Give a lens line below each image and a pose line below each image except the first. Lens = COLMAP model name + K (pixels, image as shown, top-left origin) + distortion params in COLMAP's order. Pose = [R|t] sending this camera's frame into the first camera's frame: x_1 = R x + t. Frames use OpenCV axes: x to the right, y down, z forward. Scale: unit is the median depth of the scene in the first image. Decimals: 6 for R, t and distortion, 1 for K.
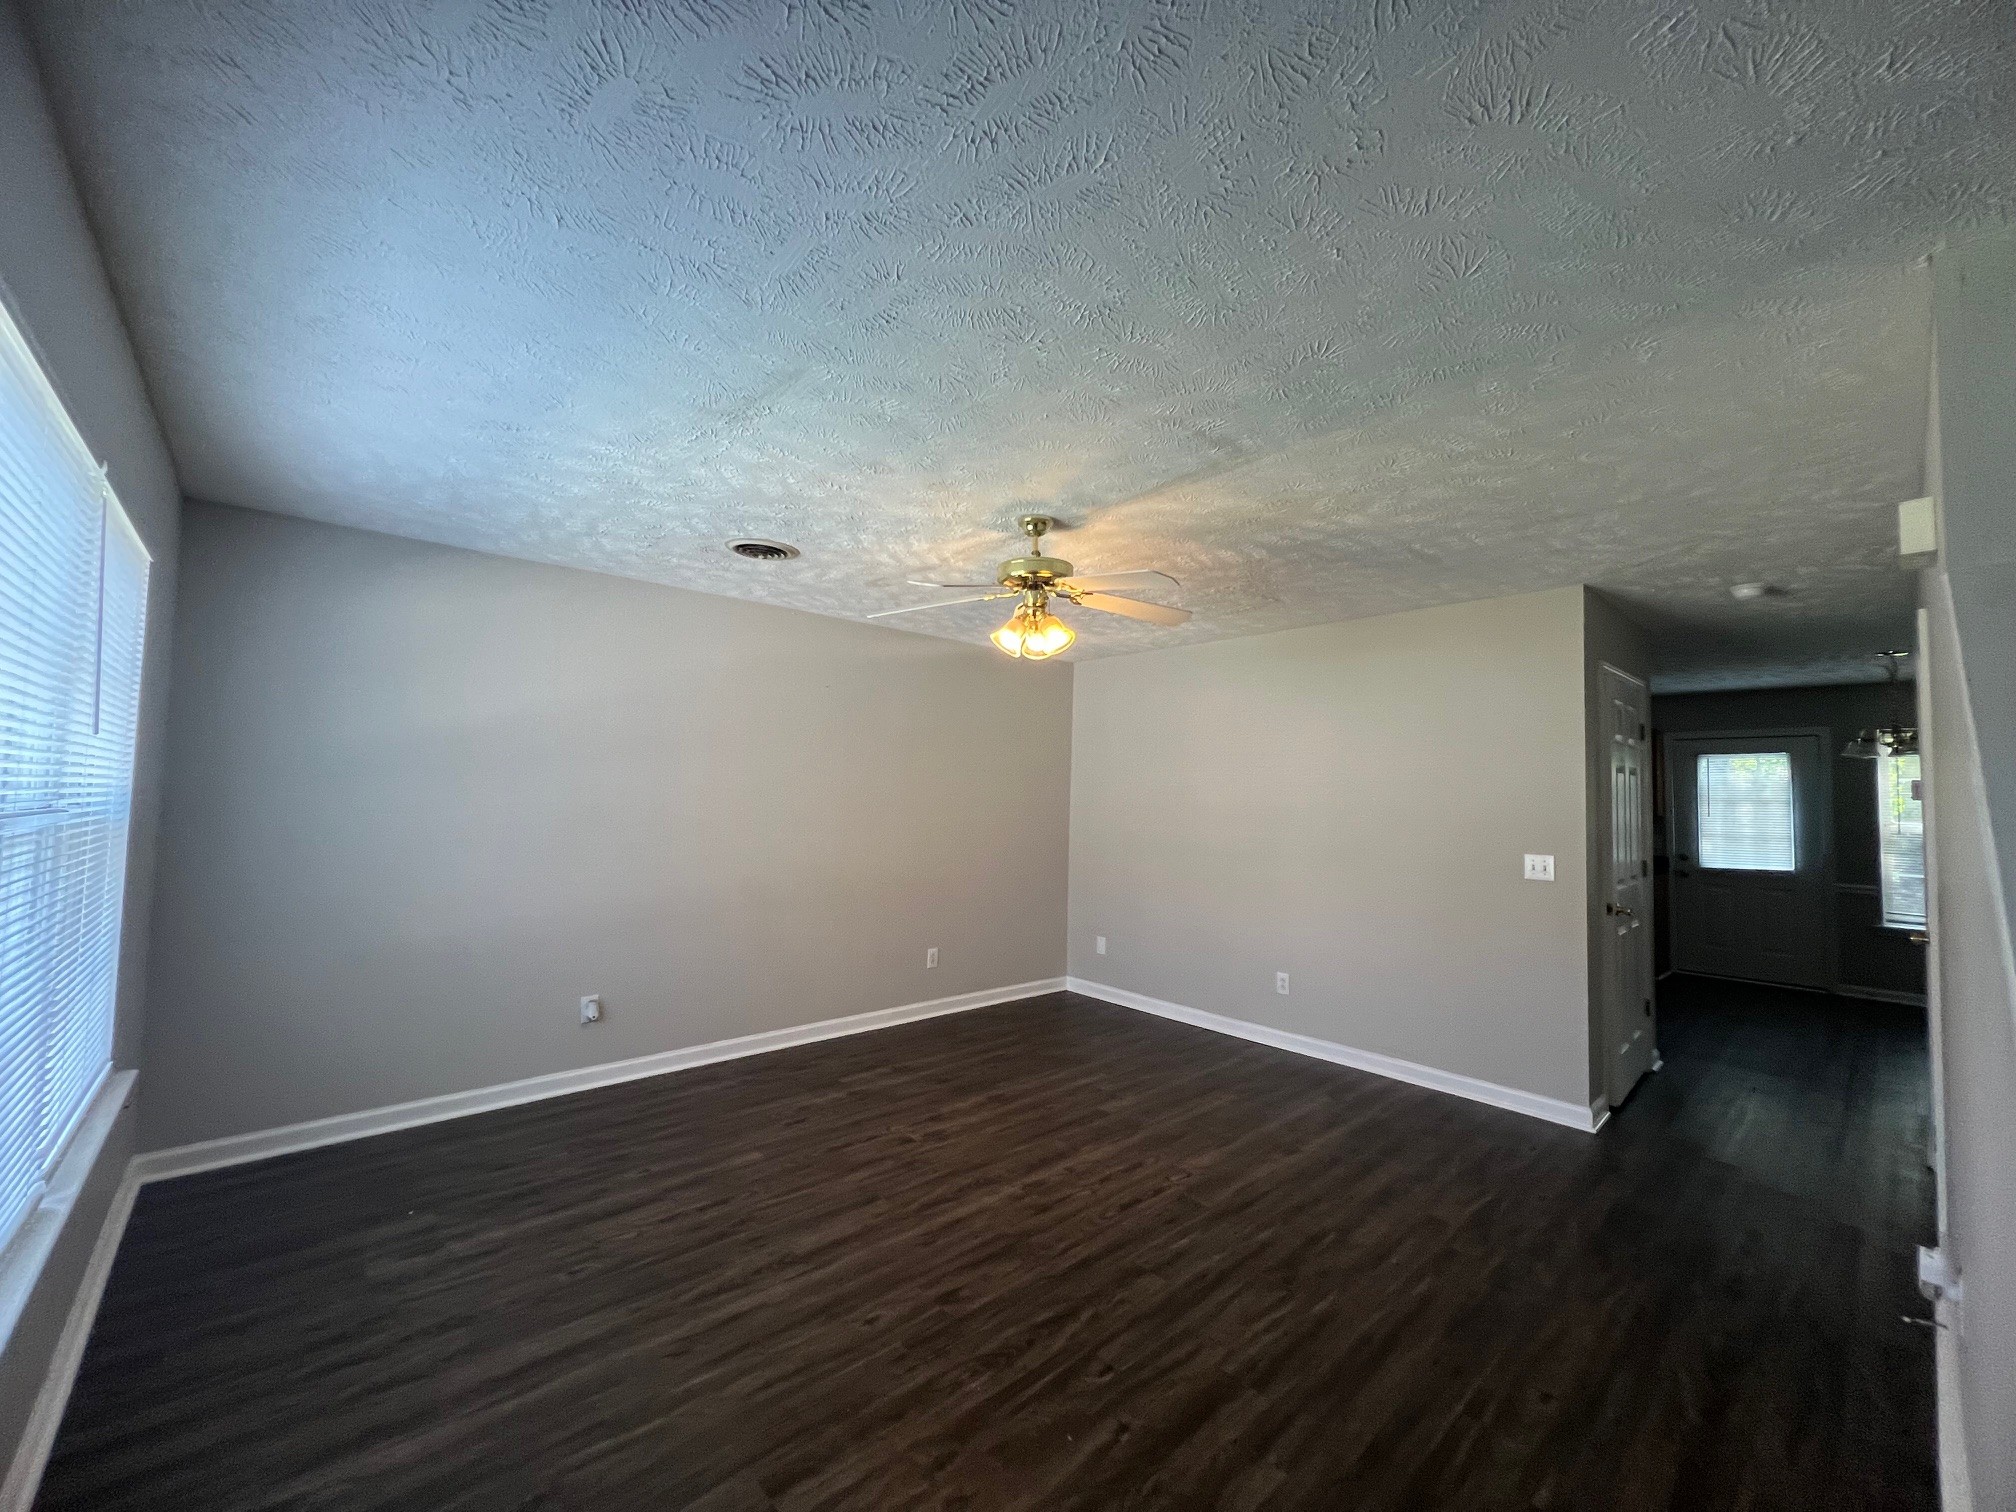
lens RADIAL K [[808.5, 0, 1002.3], [0, 808.5, 754.9], [0, 0, 1]] dist [0.002636, -0.000574]
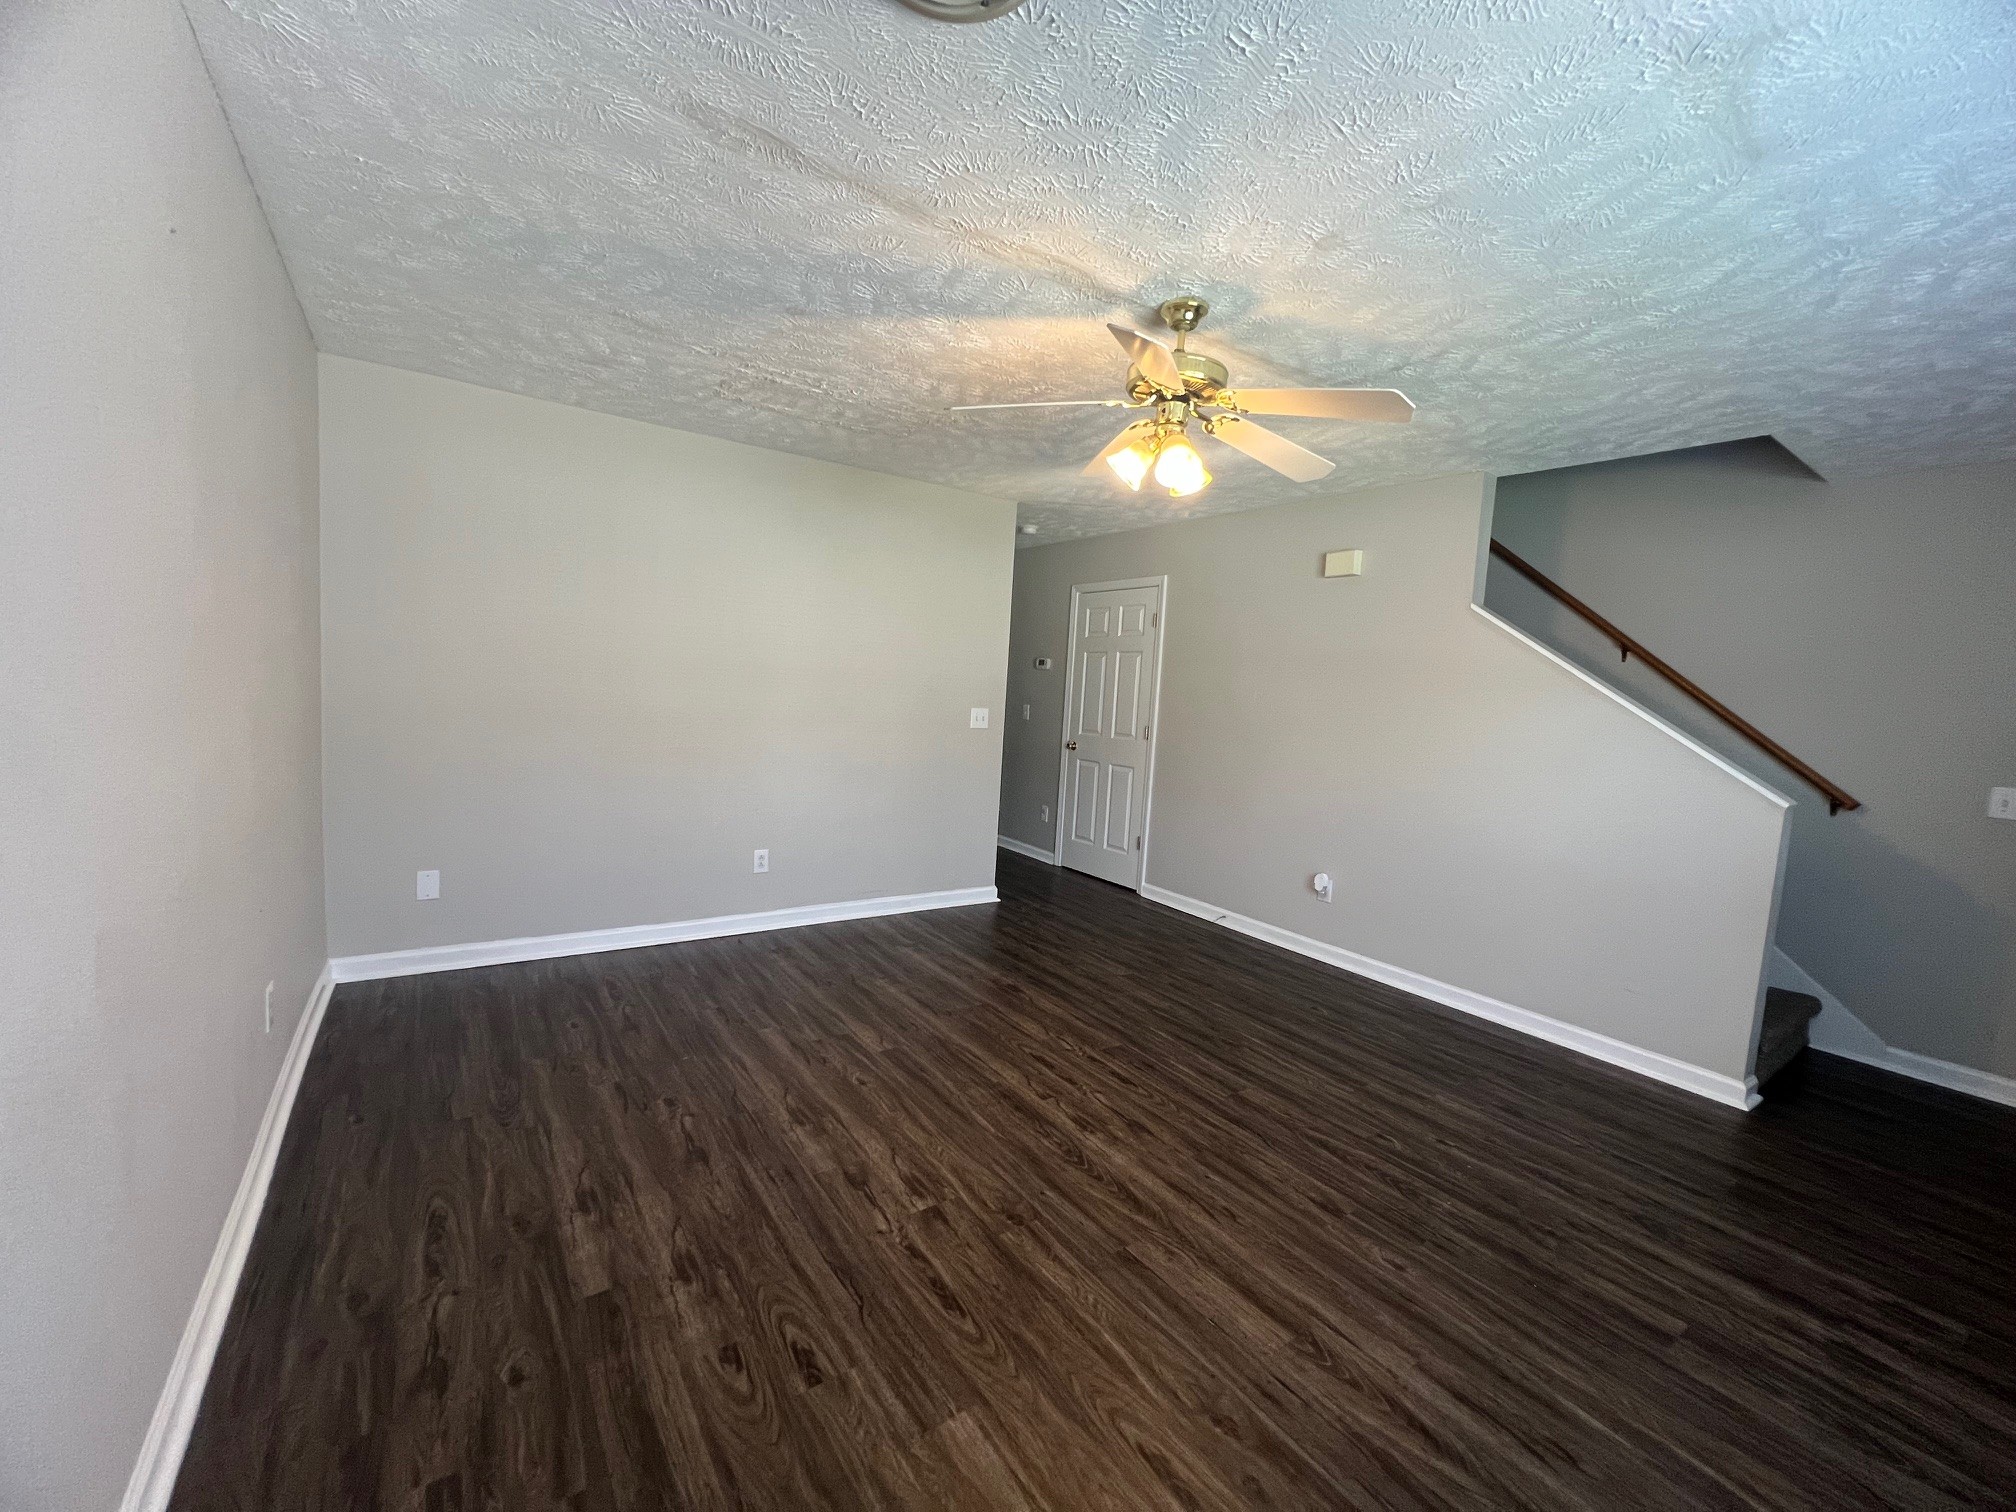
lens RADIAL K [[808.5, 0, 1002.3], [0, 808.5, 754.9], [0, 0, 1]] dist [0.002636, -0.000574]
pose [[0.122240, -0.102538, 0.987190, -0.745153], [-0.106702, 0.987526, 0.115785, 0.053441], [-0.986748, -0.119489, 0.109774, 0.994898]]
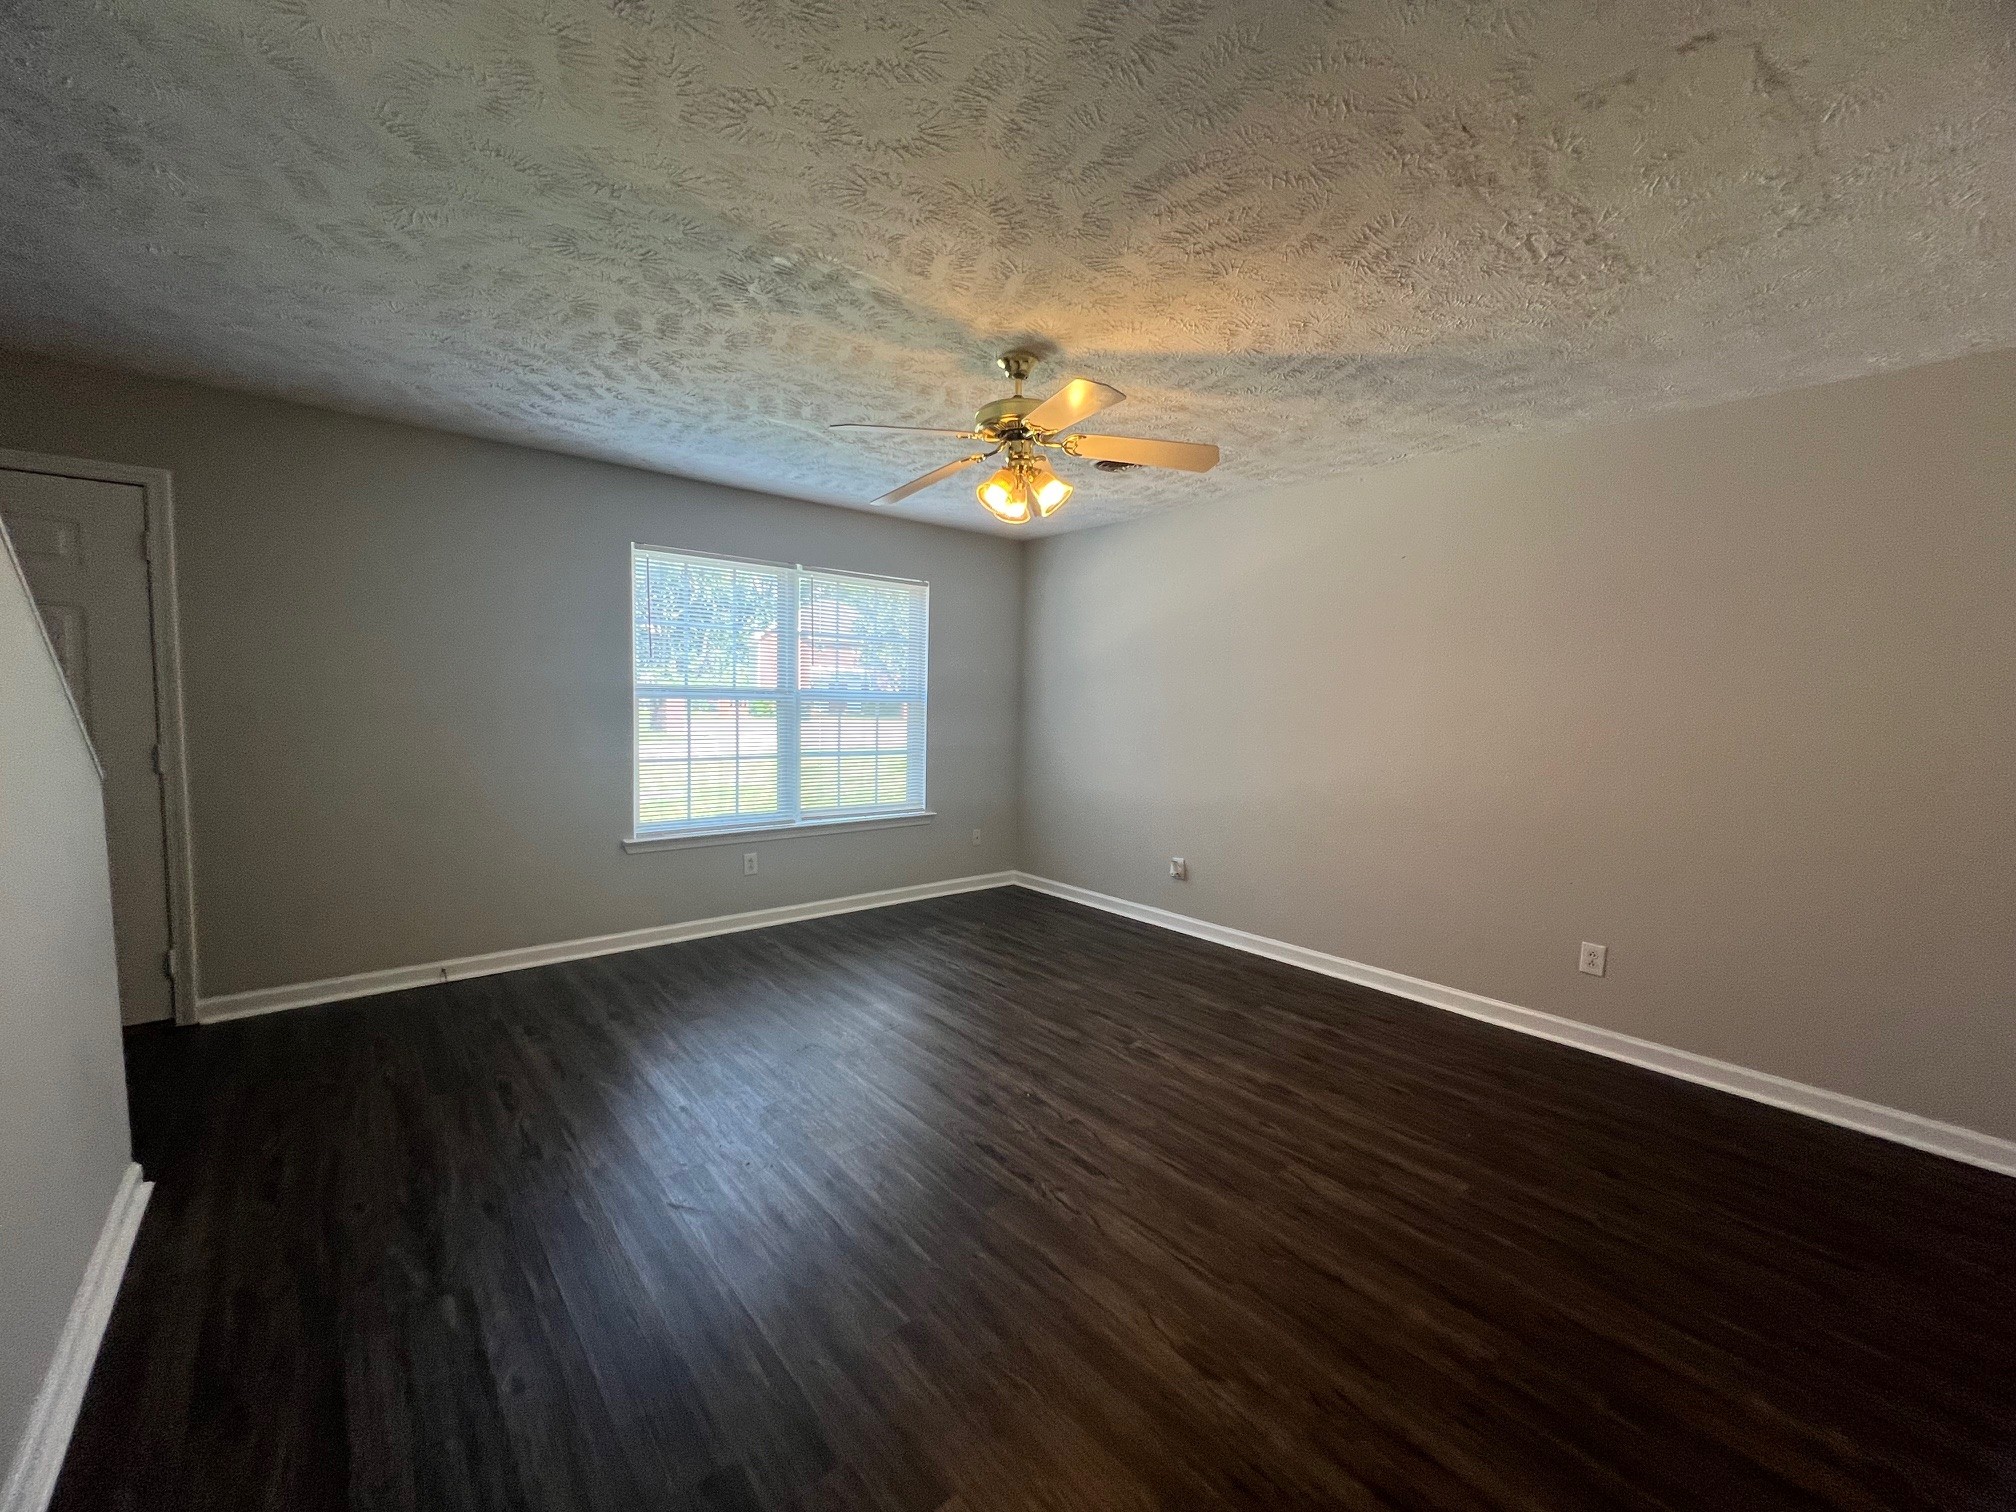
lens RADIAL K [[808.5, 0, 1002.3], [0, 808.5, 754.9], [0, 0, 1]] dist [0.002636, -0.000574]
pose [[-0.029889, 0.050296, -0.998287, 0.902235], [0.024104, 0.998479, 0.049584, 0.090520], [0.999263, -0.022580, -0.031055, 0.961064]]
